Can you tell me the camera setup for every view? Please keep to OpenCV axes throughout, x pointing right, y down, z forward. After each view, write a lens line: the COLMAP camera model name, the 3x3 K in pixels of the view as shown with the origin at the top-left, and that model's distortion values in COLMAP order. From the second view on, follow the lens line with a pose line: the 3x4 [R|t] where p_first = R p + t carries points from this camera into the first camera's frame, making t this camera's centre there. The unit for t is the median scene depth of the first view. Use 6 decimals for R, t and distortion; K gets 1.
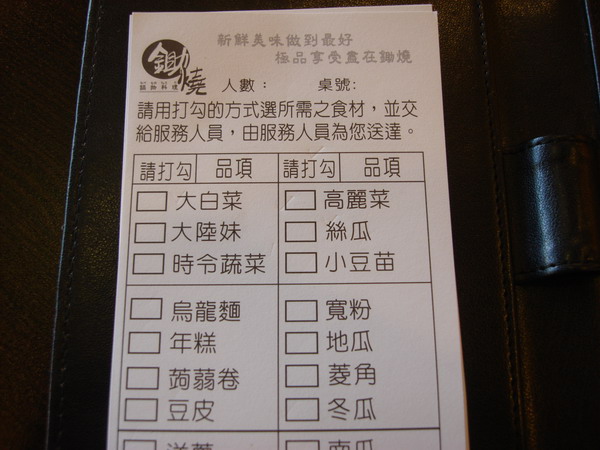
lens RADIAL K [[648.8, 0, 330.7], [0, 648.8, 225.0], [0, 0, 1]] dist [-0.069841, -0.004203]
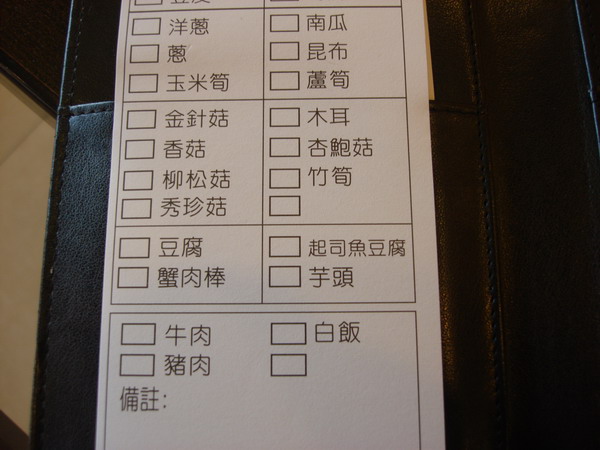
lens RADIAL K [[639.2, 0, 300.0], [0, 639.2, 225.0], [0, 0, 1]] dist [-0.095818, -0.011470]
pose [[0.999707, 0.010031, -0.022017, 0.005166], [-0.008550, 0.997759, 0.066366, 0.240033], [0.022633, -0.066158, 0.997552, -0.067750]]
